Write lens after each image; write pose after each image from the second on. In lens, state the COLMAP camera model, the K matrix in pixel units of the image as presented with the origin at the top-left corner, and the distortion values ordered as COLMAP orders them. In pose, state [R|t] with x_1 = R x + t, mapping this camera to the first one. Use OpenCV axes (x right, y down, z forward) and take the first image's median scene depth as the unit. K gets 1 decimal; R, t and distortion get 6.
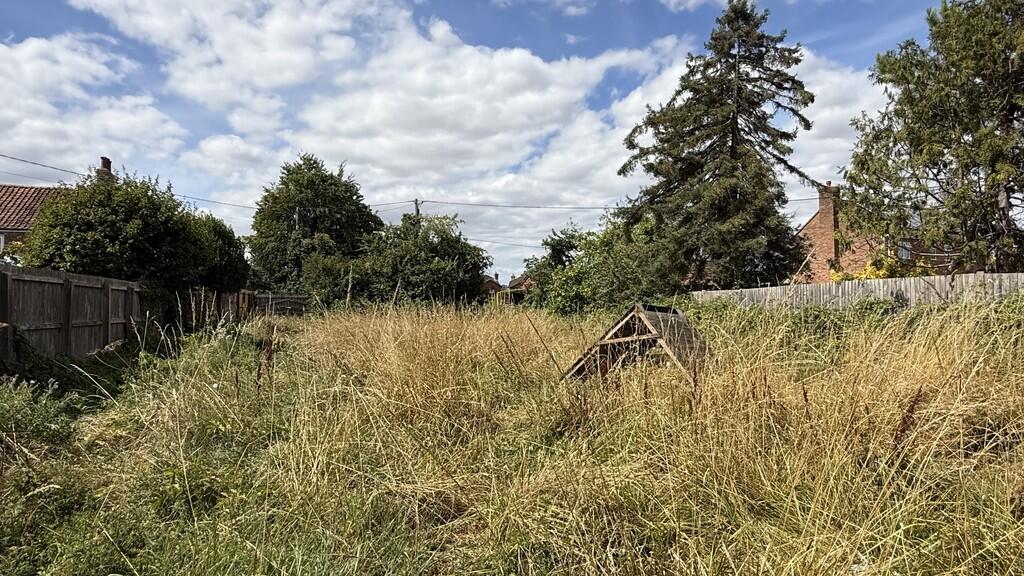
lens RADIAL K [[551.7, 0, 512.0], [0, 551.7, 288.0], [0, 0, 1]] dist [-0.030374, -0.000080]
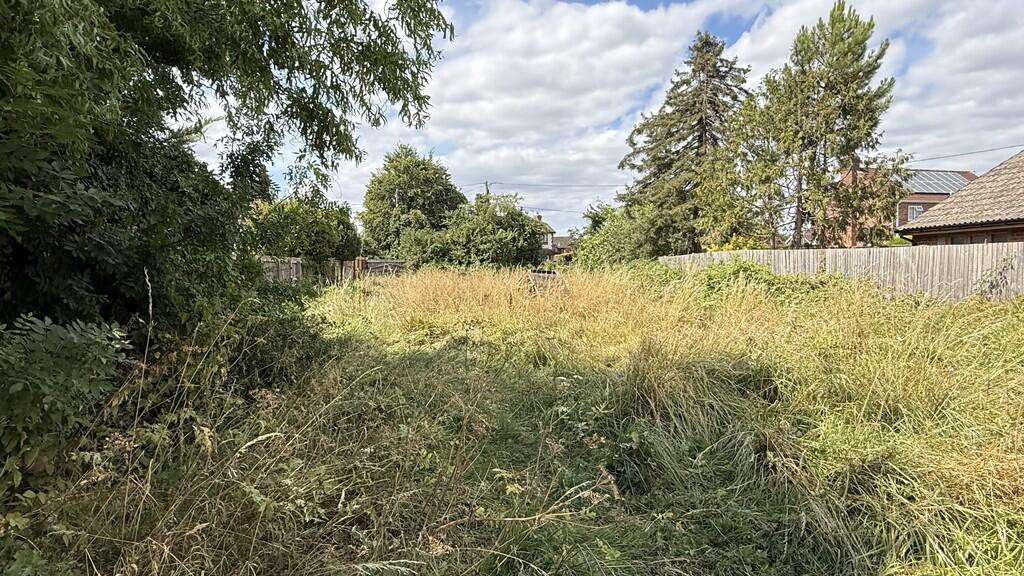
lens RADIAL K [[556.7, 0, 512.0], [0, 556.7, 288.0], [0, 0, 1]] dist [0.001053, -0.000516]
pose [[0.980563, 0.001567, -0.196200, 0.111624], [0.013691, 0.996984, 0.076389, -0.014653], [0.195728, -0.077590, 0.977584, -0.200687]]
